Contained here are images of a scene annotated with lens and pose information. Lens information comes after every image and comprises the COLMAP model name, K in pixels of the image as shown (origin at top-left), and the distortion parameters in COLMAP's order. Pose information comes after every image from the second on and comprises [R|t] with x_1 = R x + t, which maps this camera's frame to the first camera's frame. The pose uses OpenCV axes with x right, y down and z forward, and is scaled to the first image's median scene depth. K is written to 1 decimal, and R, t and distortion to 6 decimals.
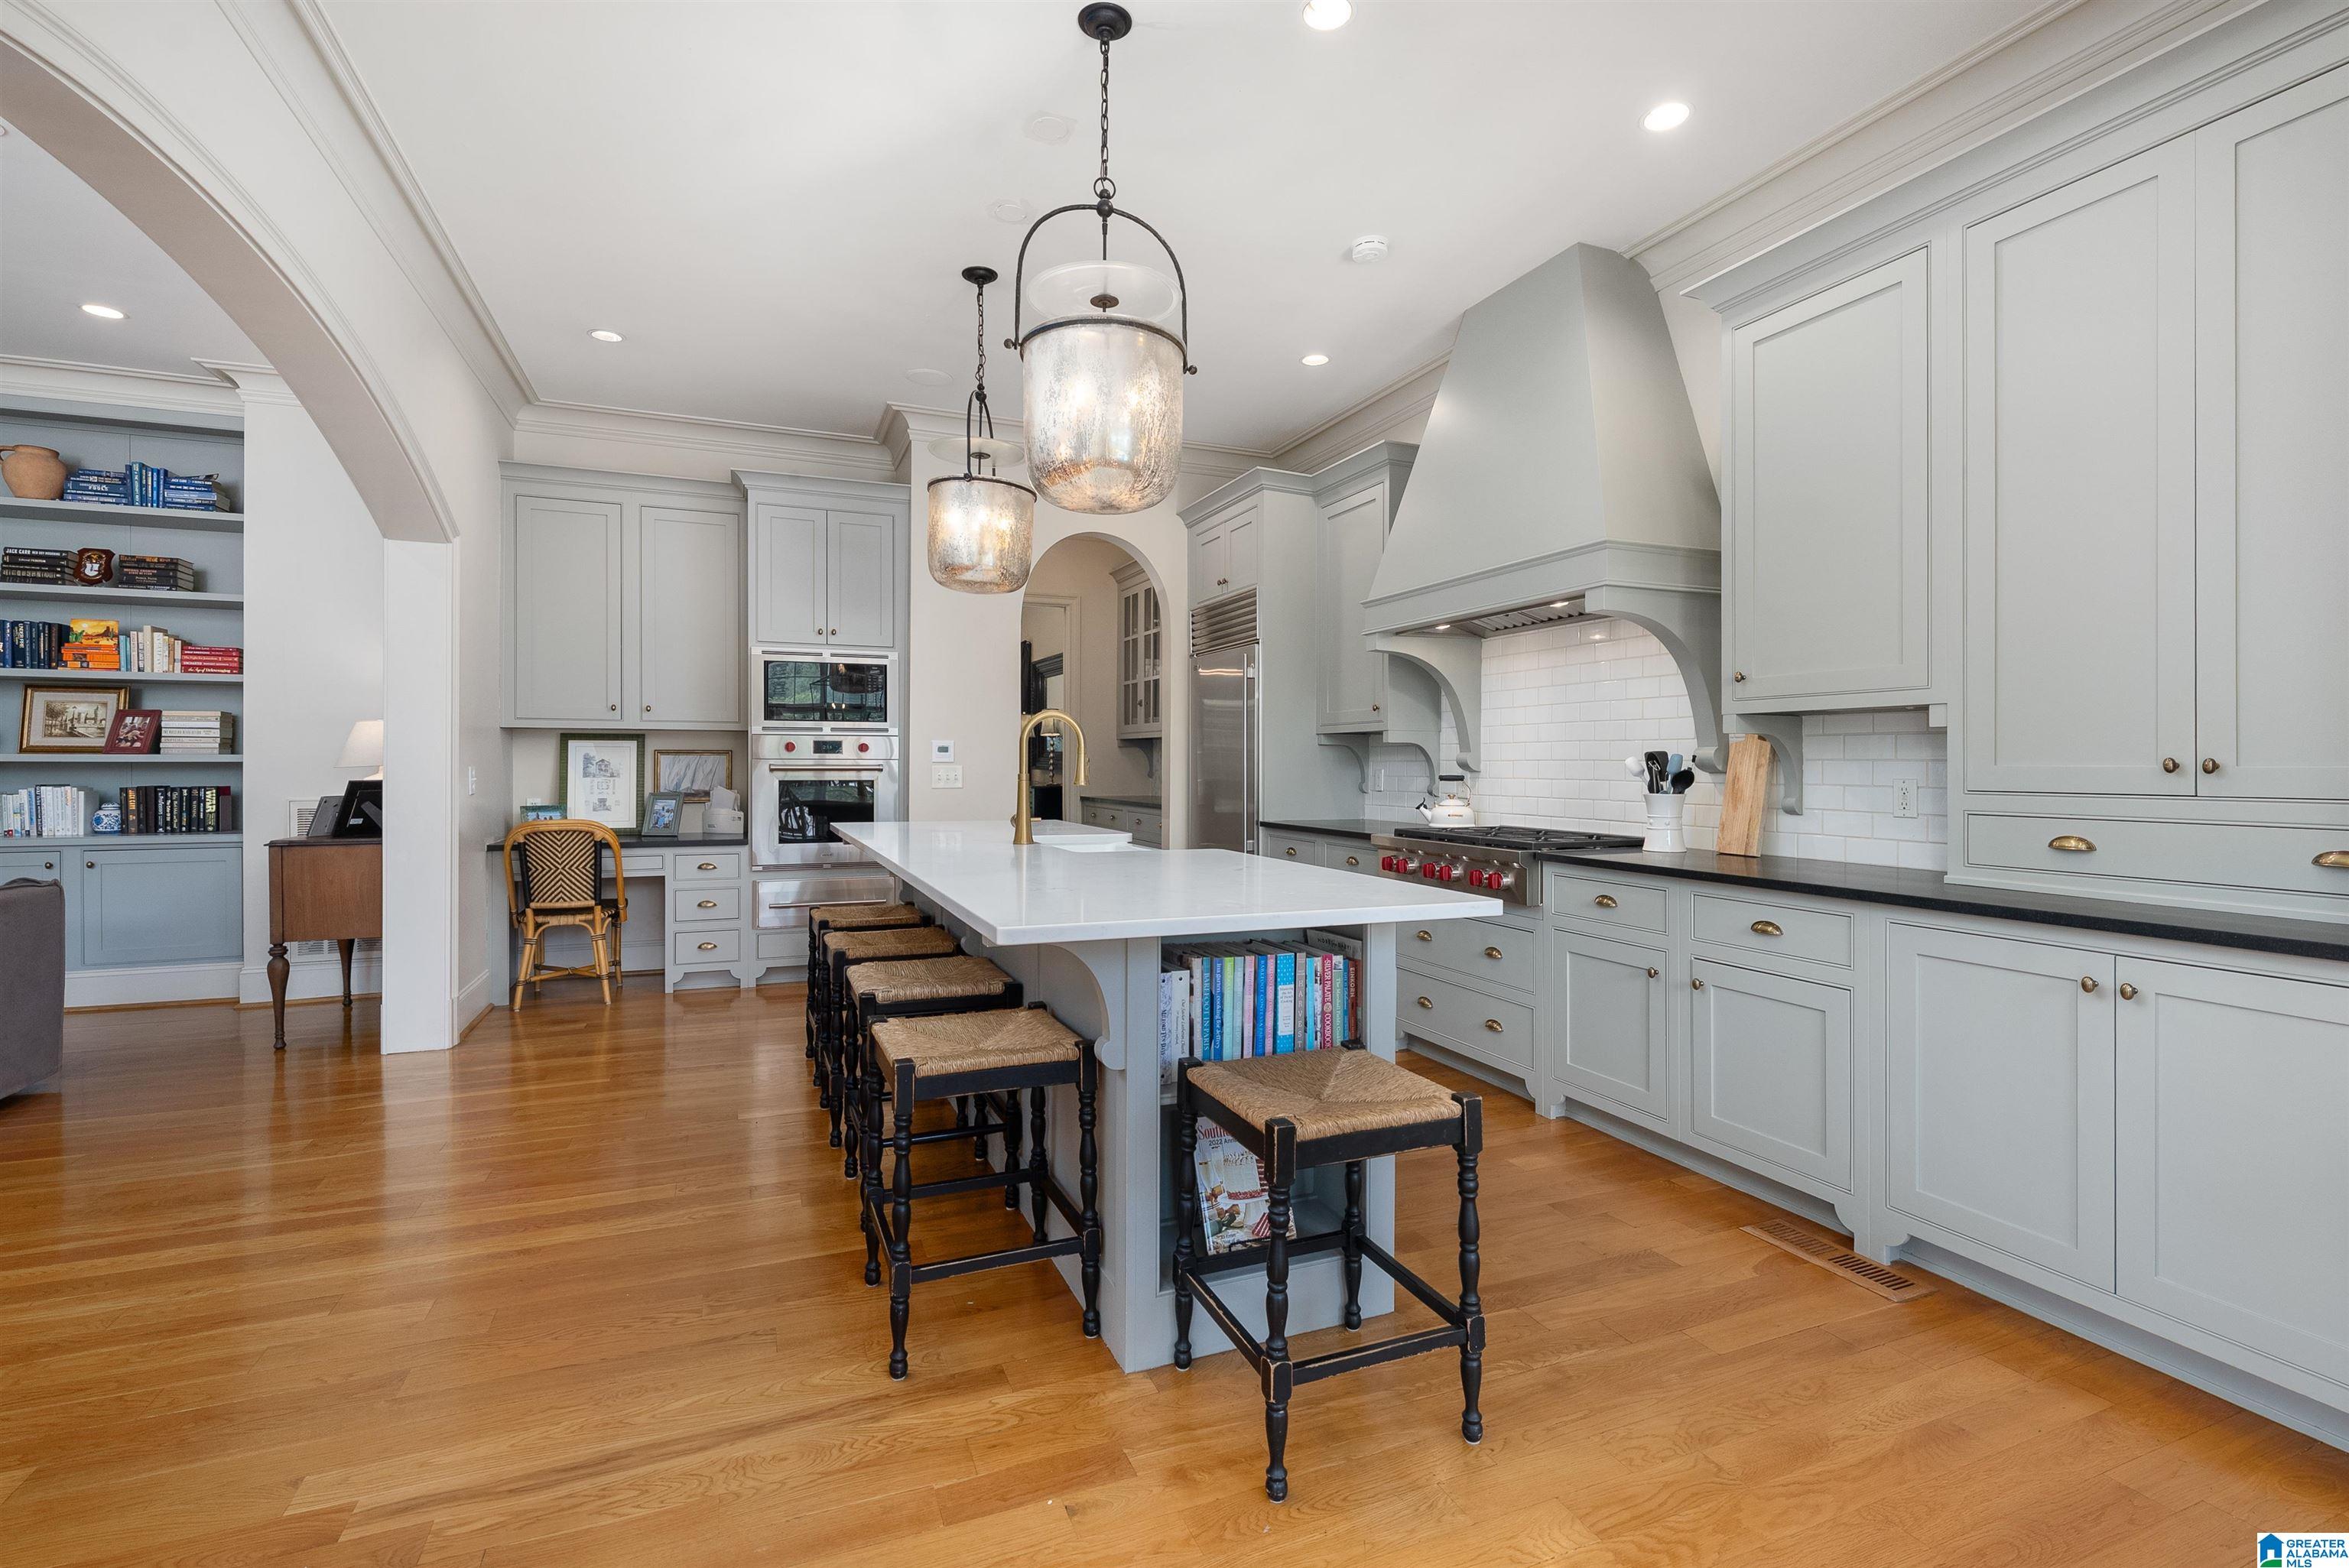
lens RADIAL K [[1083.3, 0, 1166.3], [0, 1083.3, 762.4], [0, 0, 1]] dist [0.000095, 0.000935]
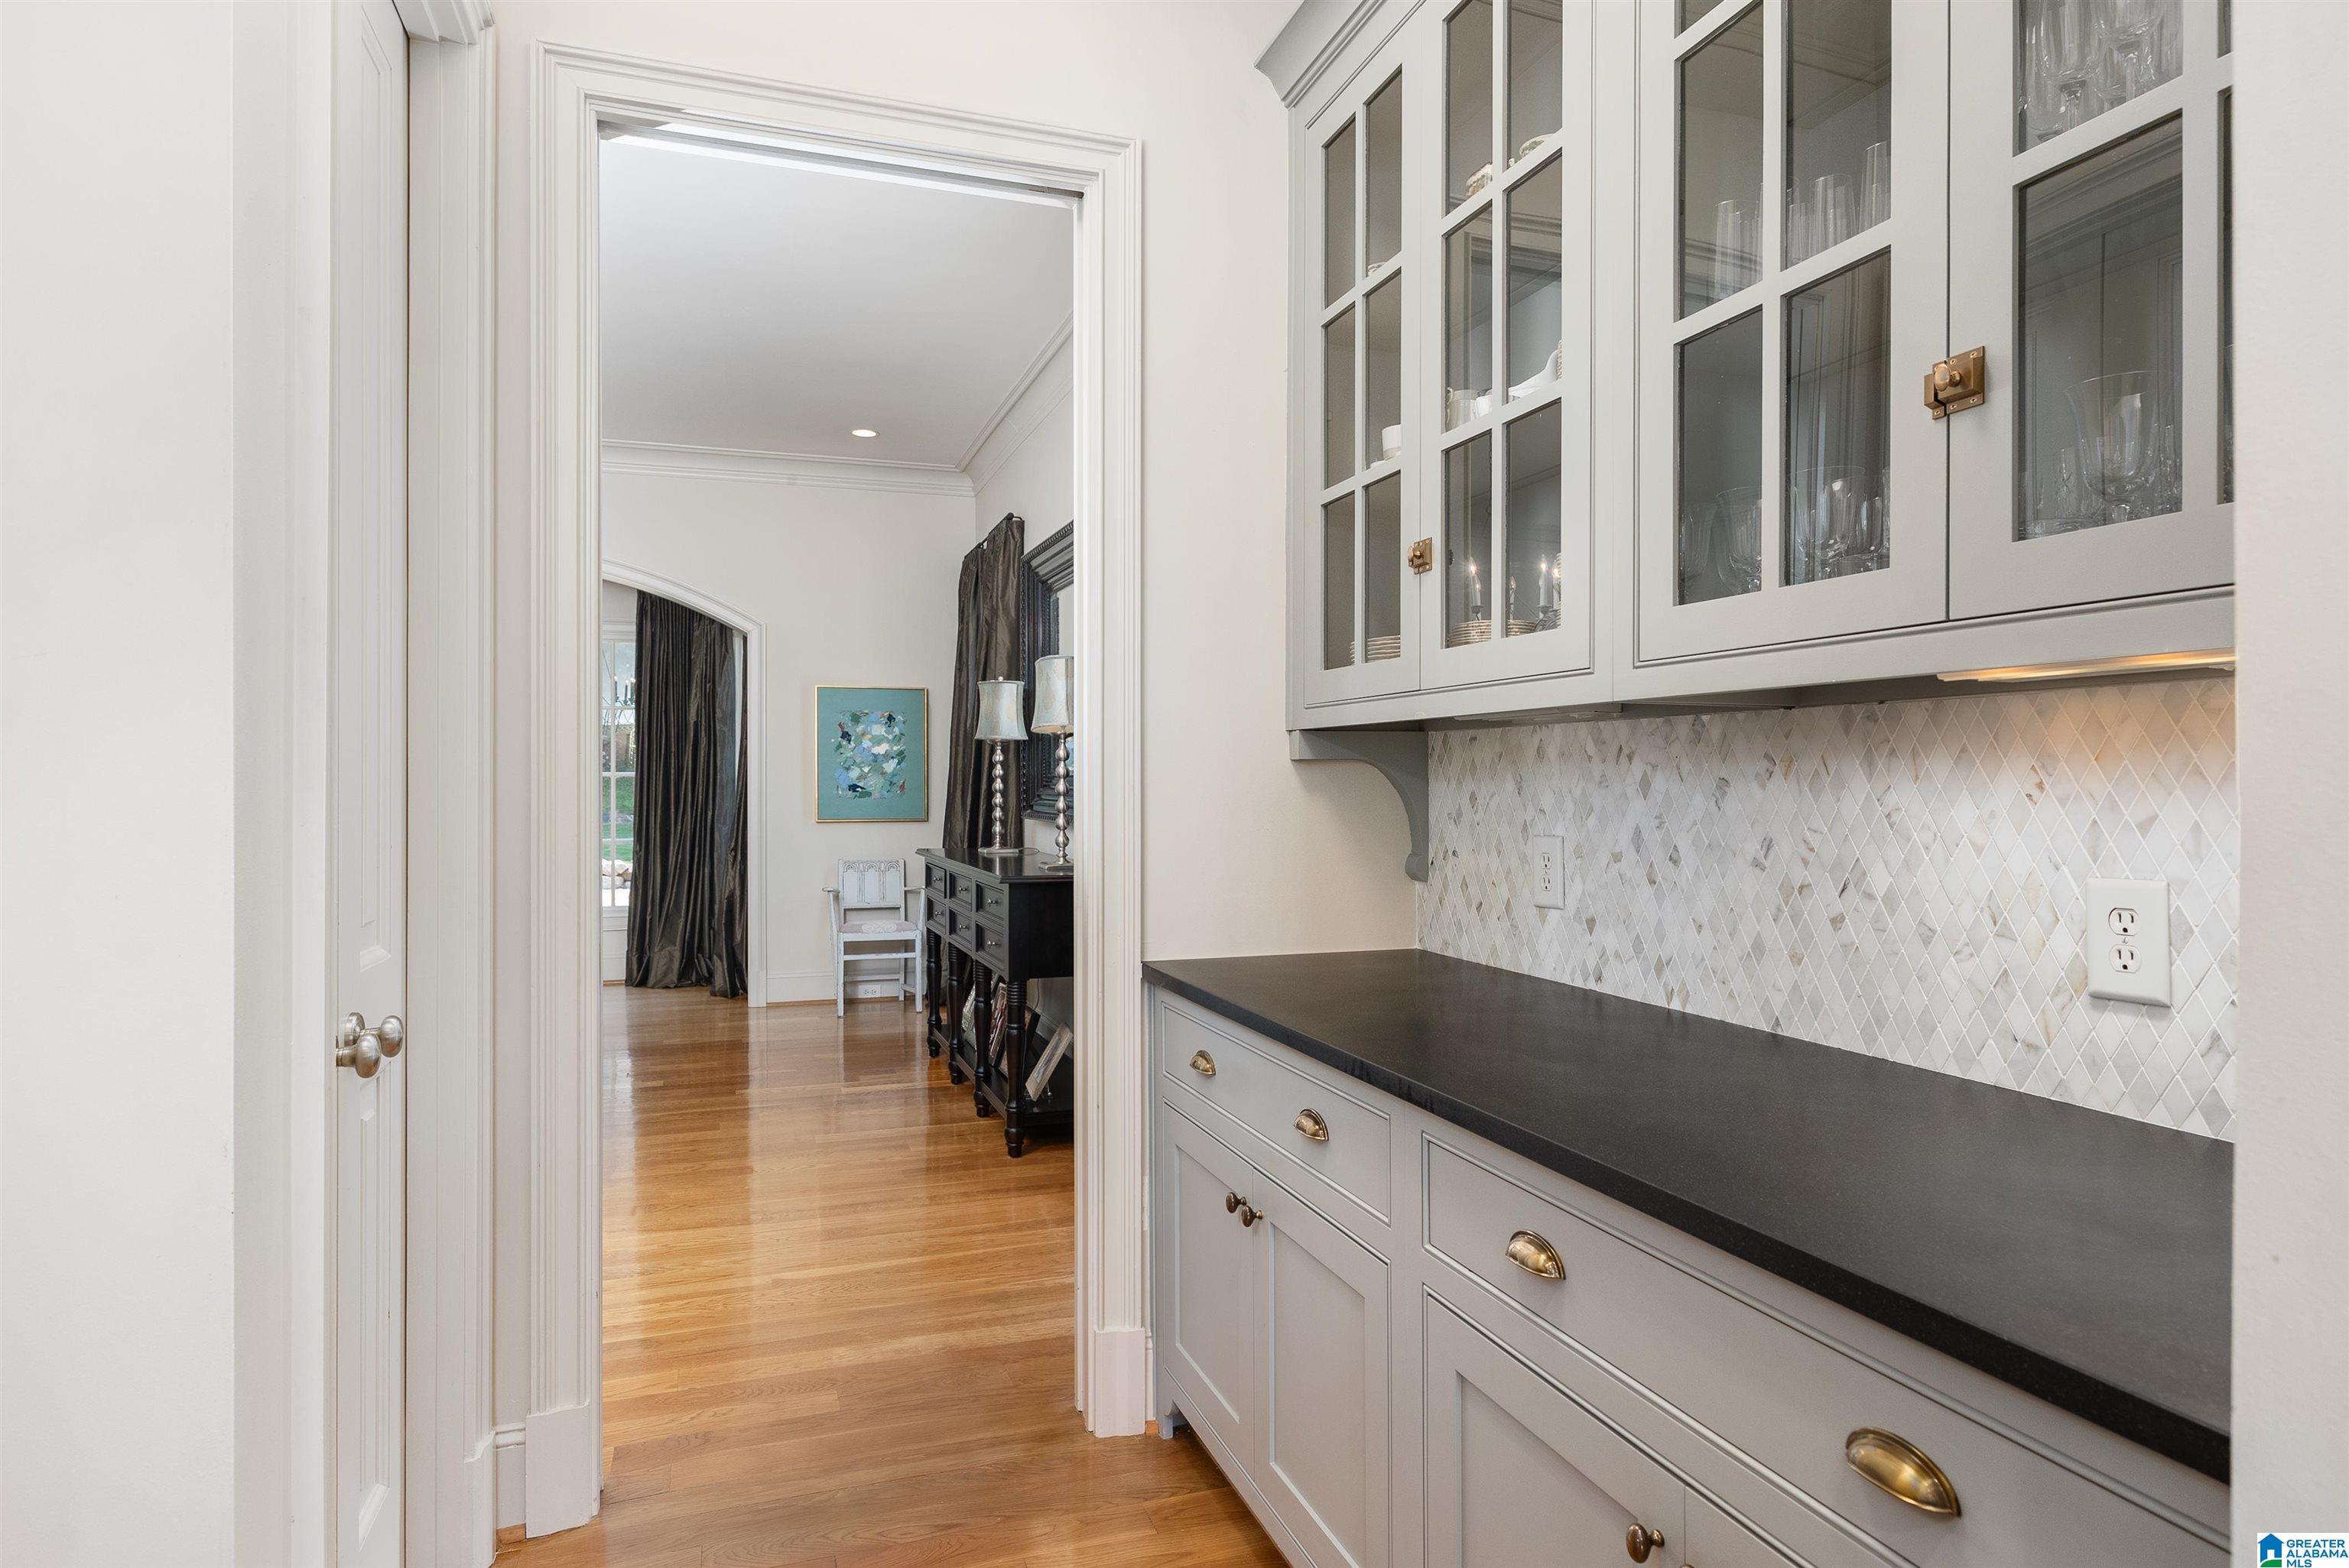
lens RADIAL K [[1278.2, 0, 1156.7], [0, 1278.2, 797.4], [0, 0, 1]] dist [-0.005833, -0.000161]
pose [[0.997415, 0.005723, -0.071623, -0.094518], [-0.005286, 0.999966, 0.006290, -0.013561], [0.071657, -0.005896, 0.997412, 1.210159]]
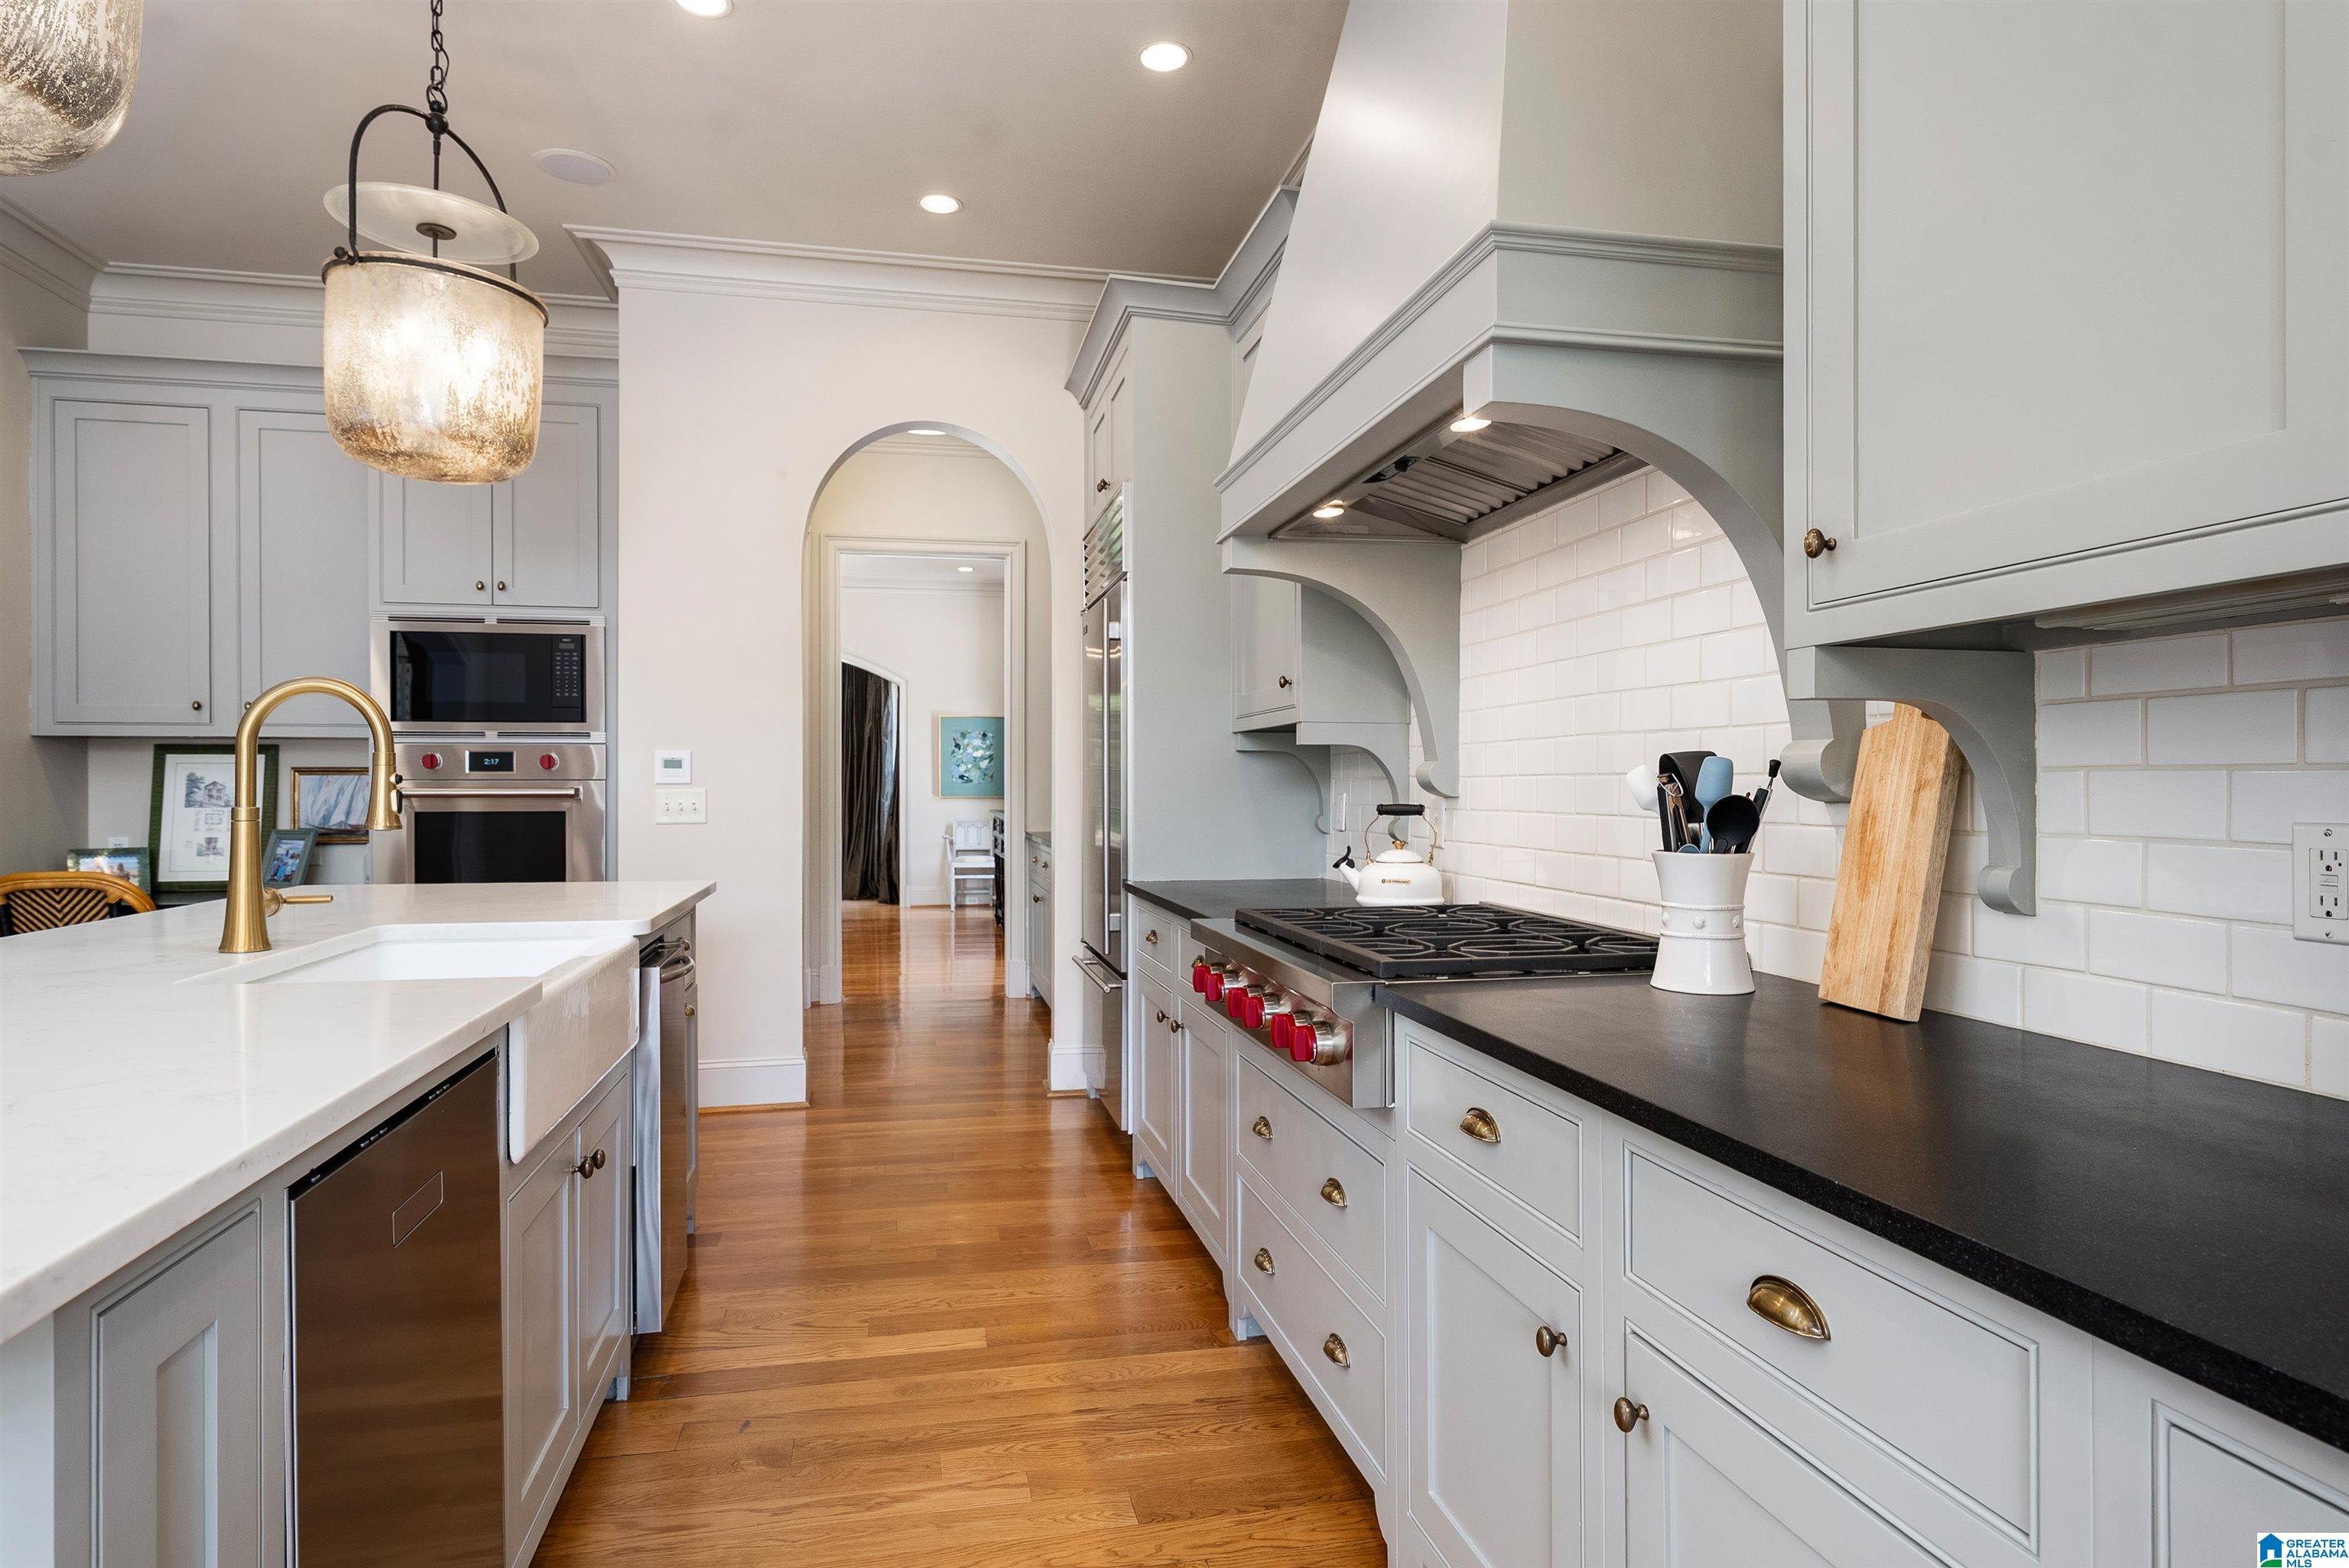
lens RADIAL K [[1283.3, 0, 1156.8], [0, 1283.3, 796.3], [0, 0, 1]] dist [-0.002291, -0.001986]
pose [[0.981330, -0.001610, -0.192323, 0.270026], [0.003351, 0.999956, 0.008726, 0.001868], [0.192301, -0.009208, 0.981293, 0.365981]]
